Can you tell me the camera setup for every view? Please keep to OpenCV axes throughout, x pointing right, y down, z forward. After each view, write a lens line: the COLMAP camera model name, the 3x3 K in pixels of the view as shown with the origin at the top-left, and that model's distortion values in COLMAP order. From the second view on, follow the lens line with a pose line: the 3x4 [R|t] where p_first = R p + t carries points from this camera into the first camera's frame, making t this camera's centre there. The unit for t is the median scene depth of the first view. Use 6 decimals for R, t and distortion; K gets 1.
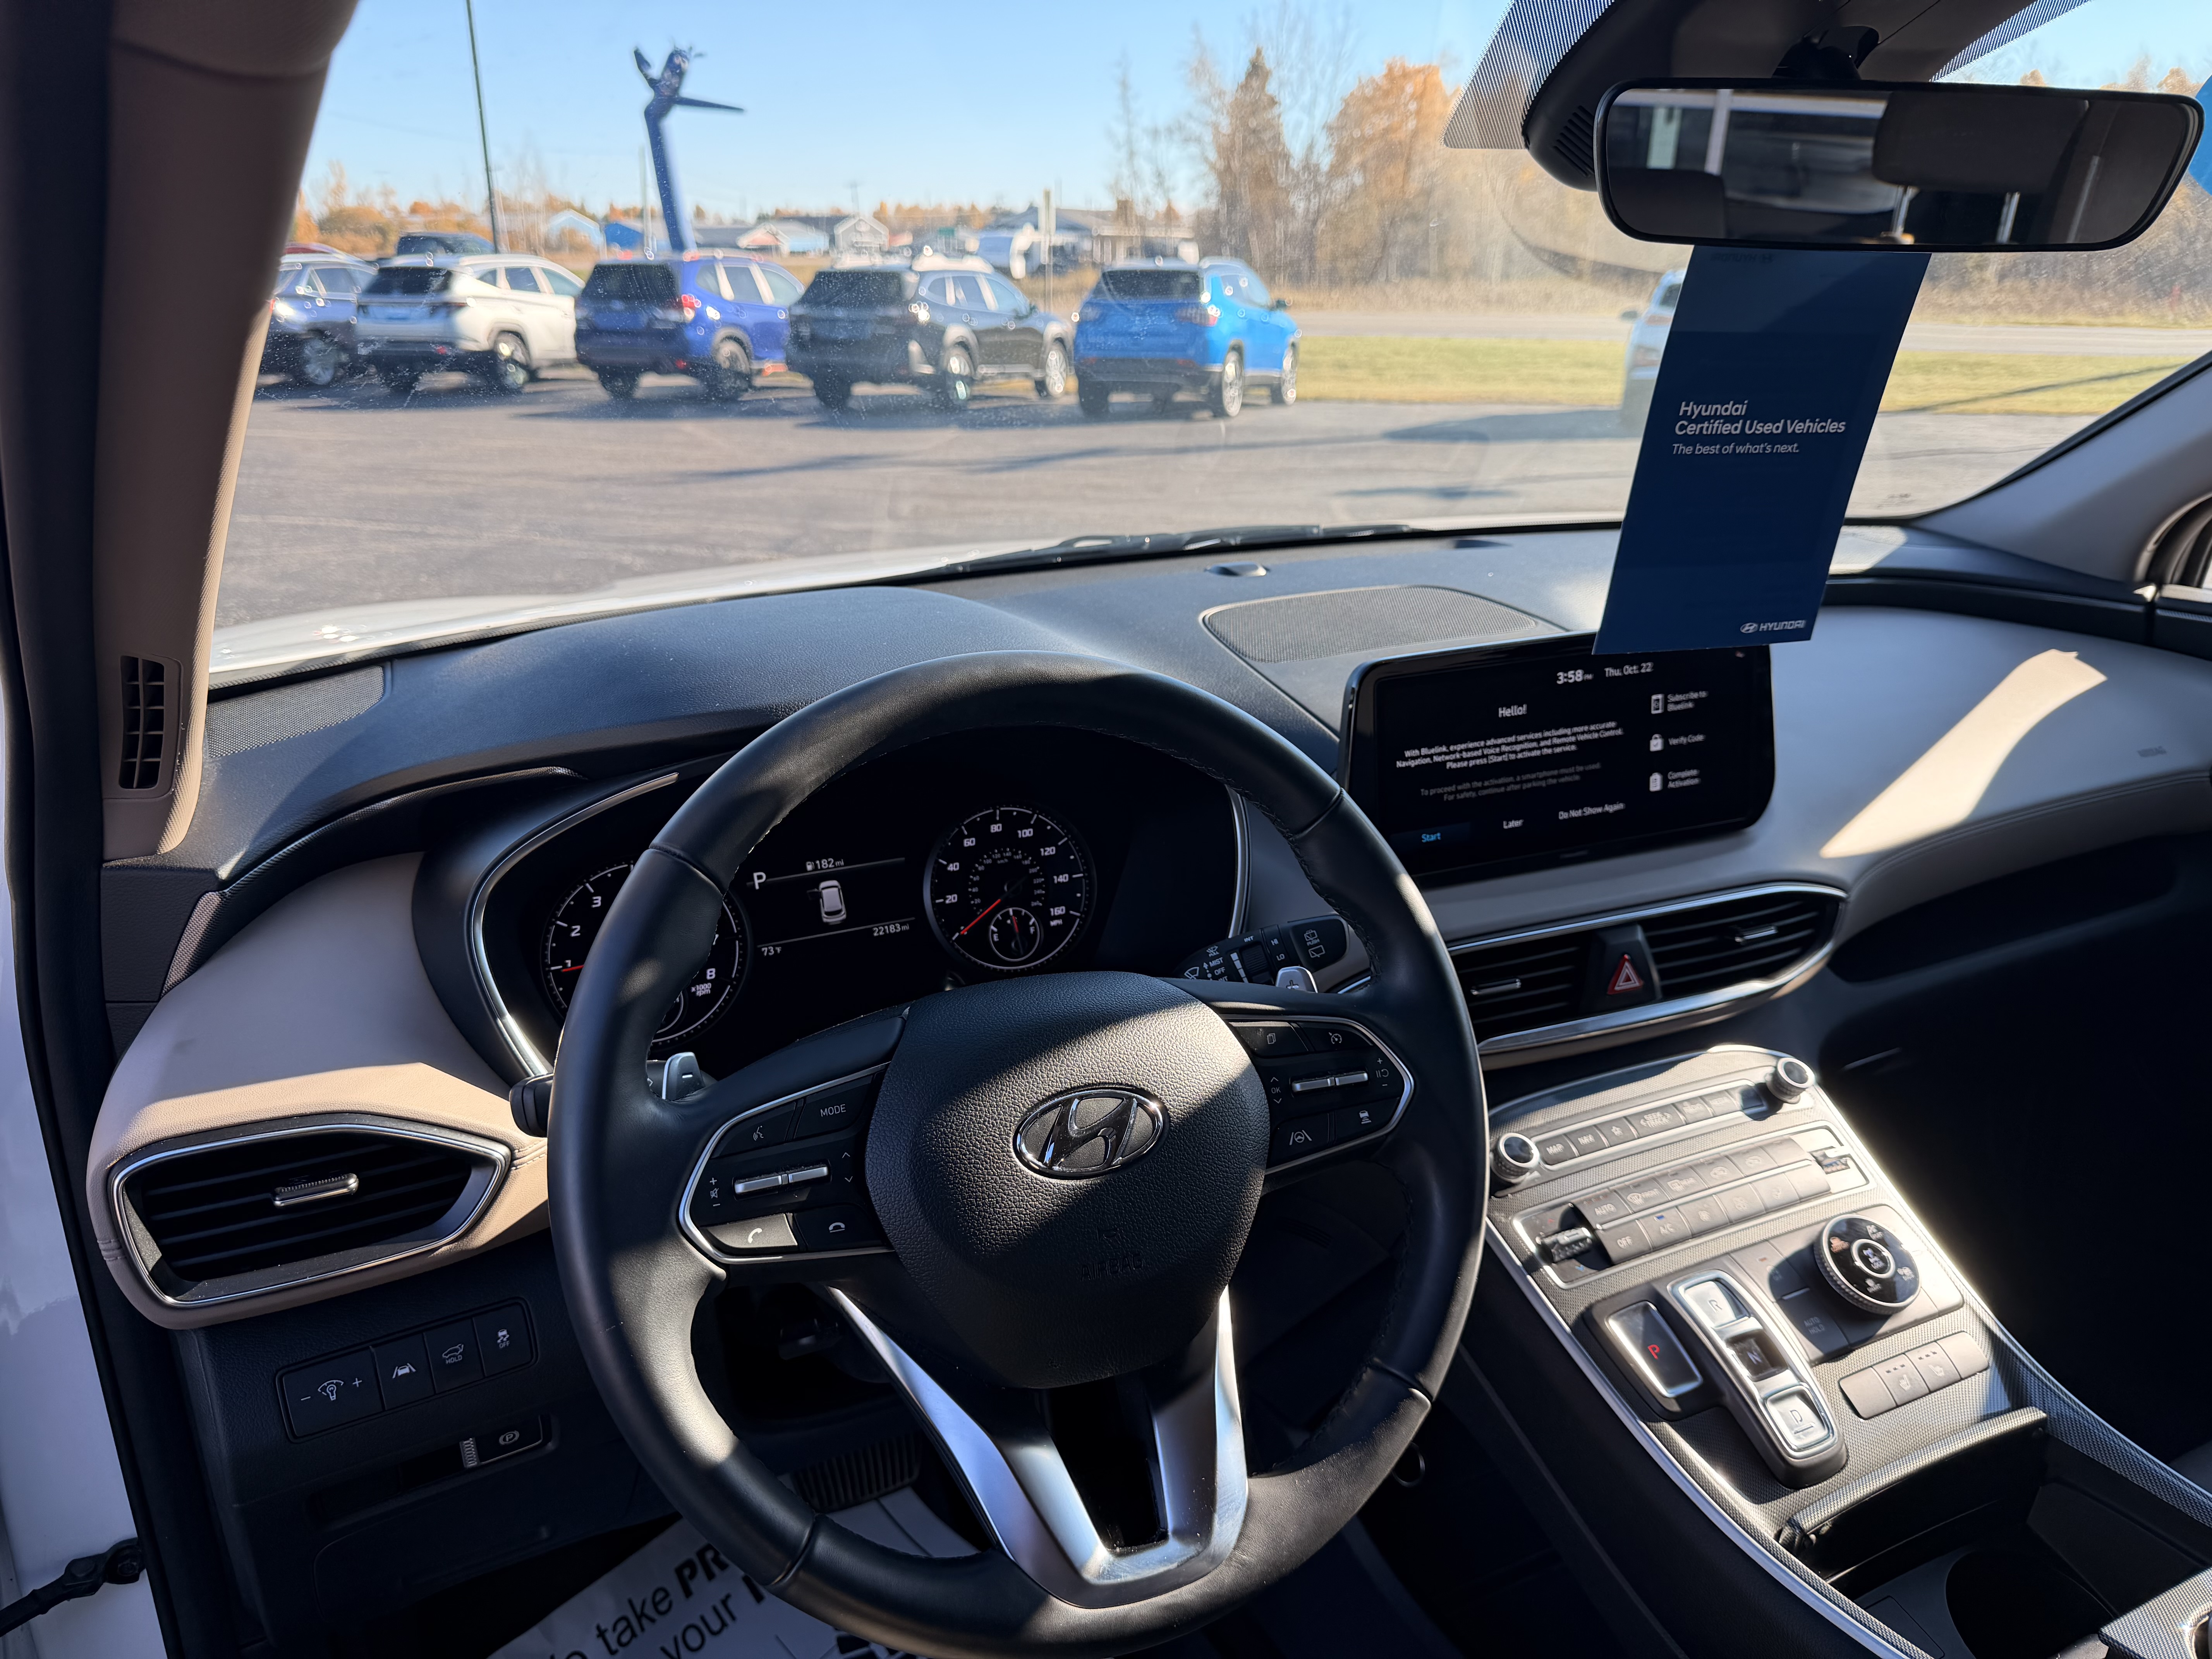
lens RADIAL K [[1545.0, 0, 1073.0], [0, 1545.0, 823.0], [0, 0, 1]] dist [0.009394, -0.029462]
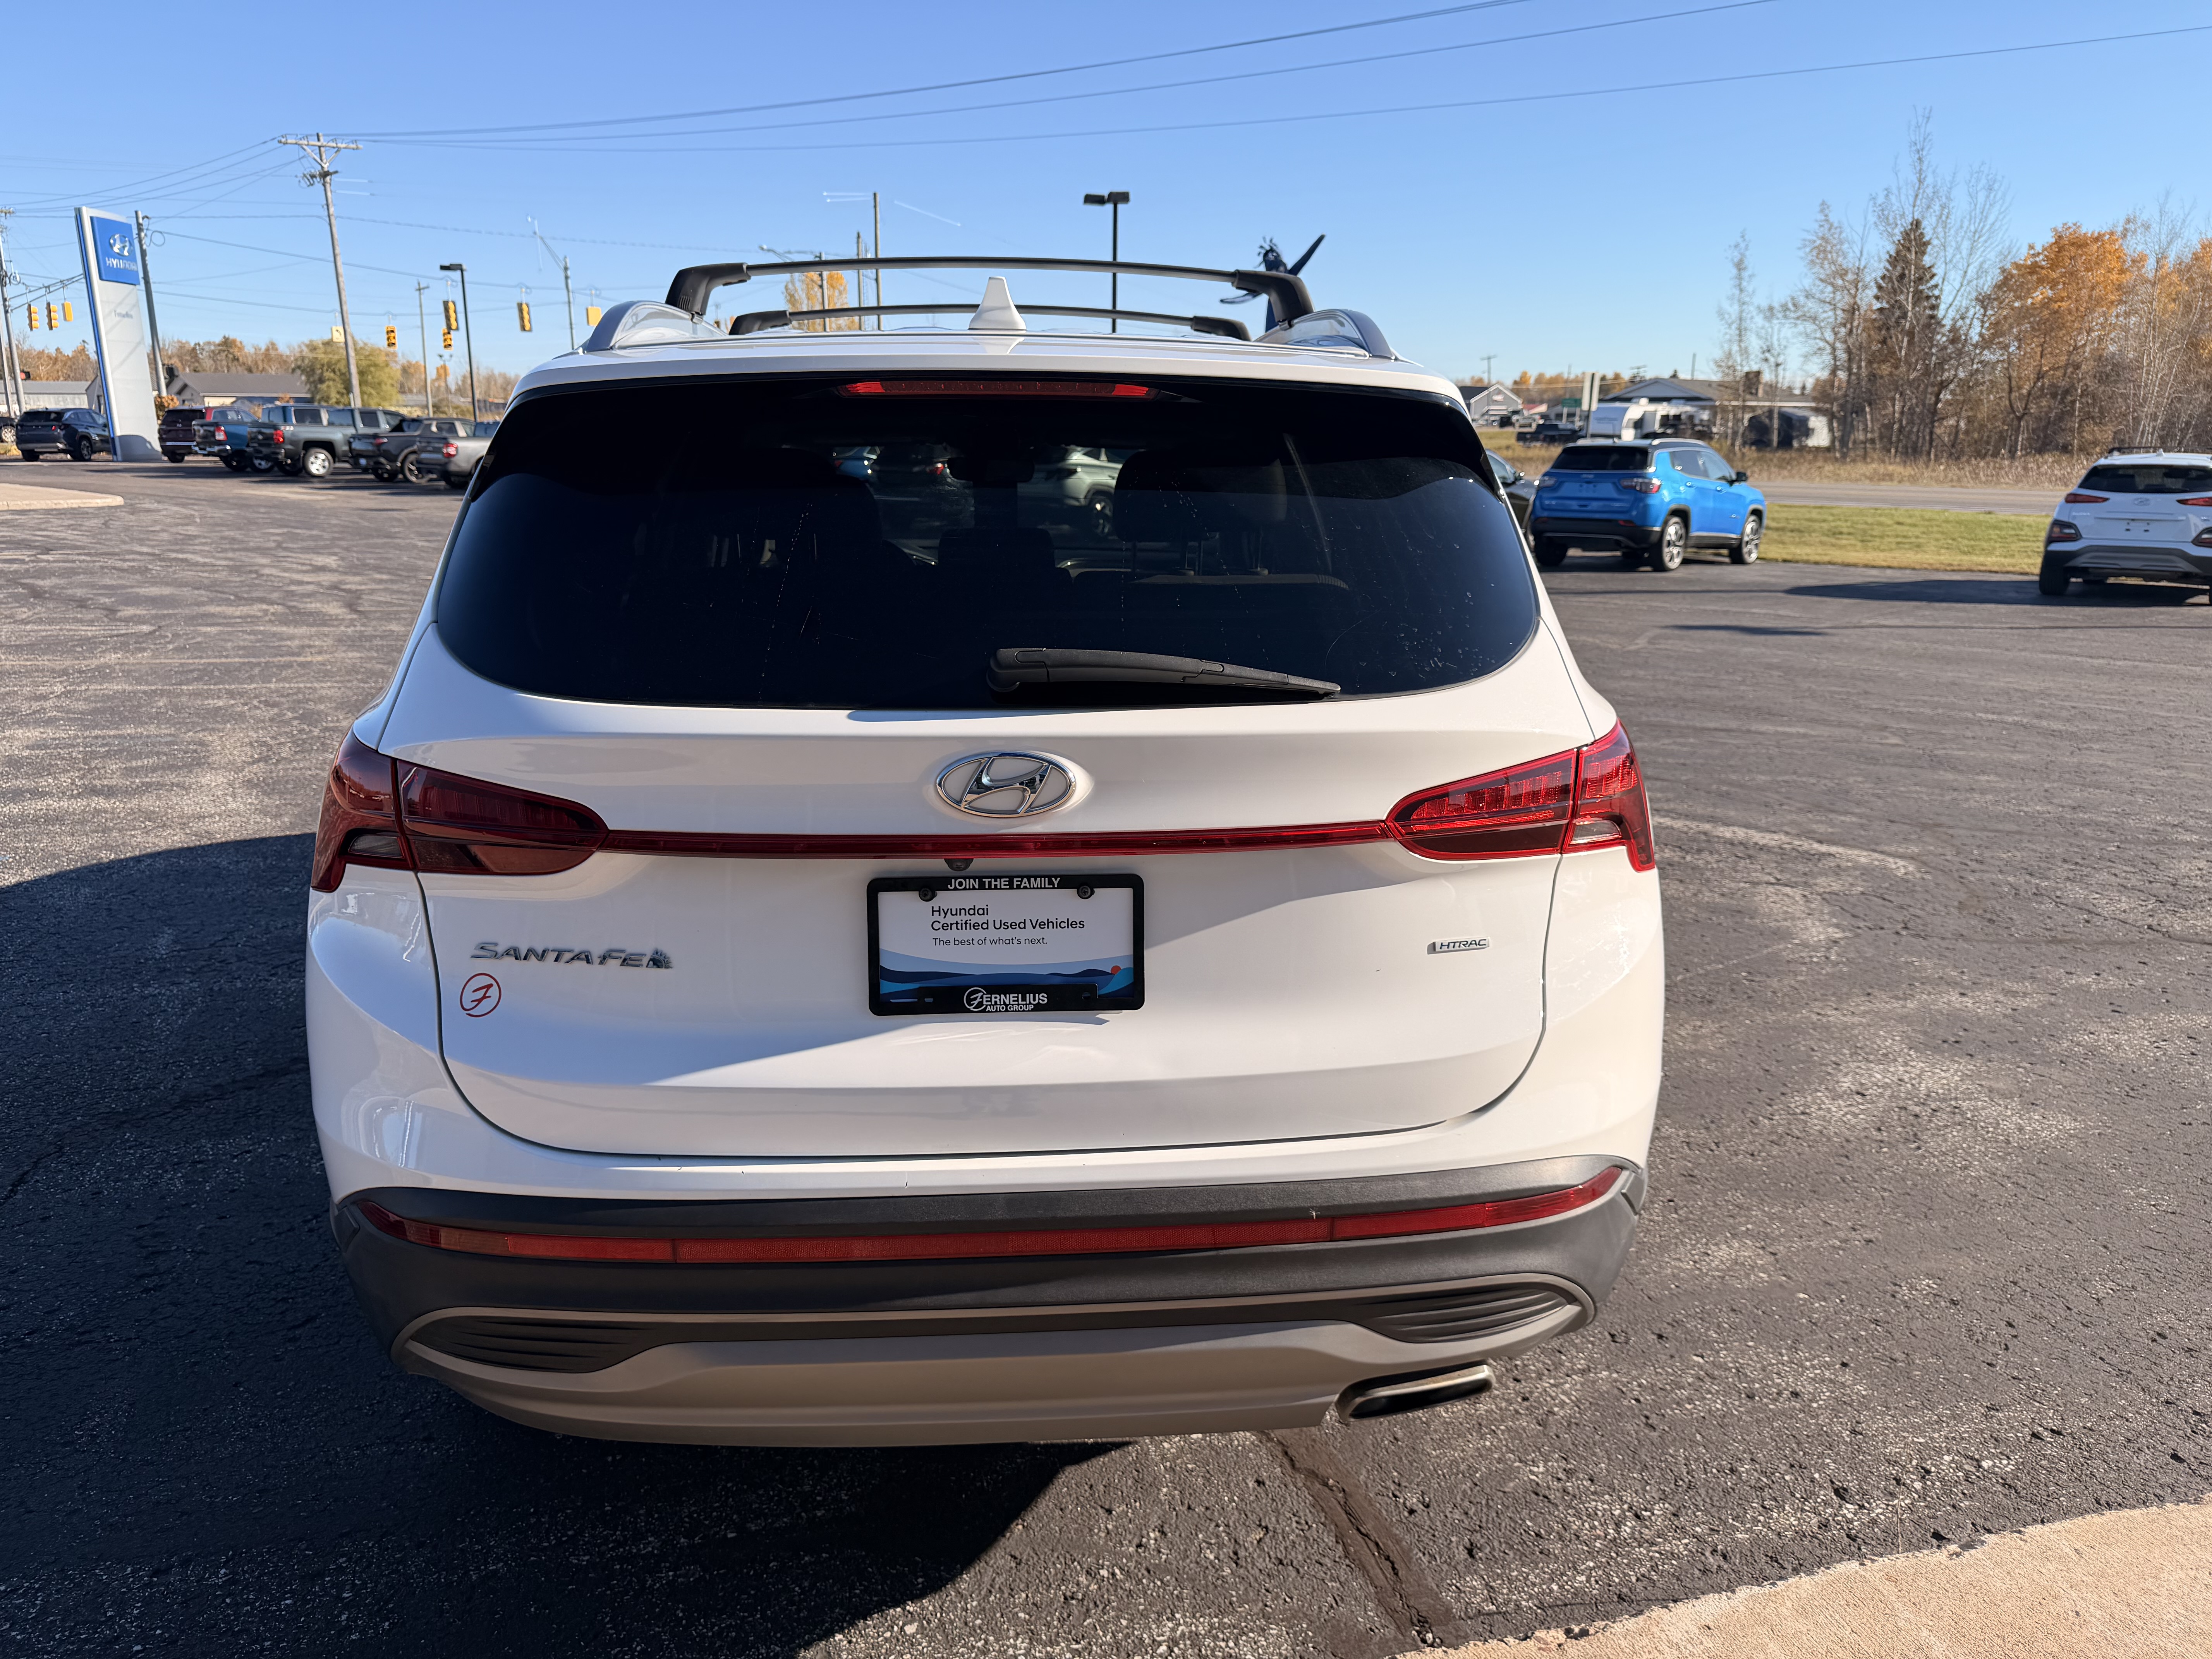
lens RADIAL K [[1545.0, 0, 1128.8], [0, 1545.0, 823.1], [0, 0, 1]] dist [0.009394, -0.029462]
pose [[0.937253, 0.091075, -0.336545, 0.143975], [-0.123771, 0.989321, -0.076966, 0.071482], [0.325942, 0.113791, 0.938517, -0.220990]]
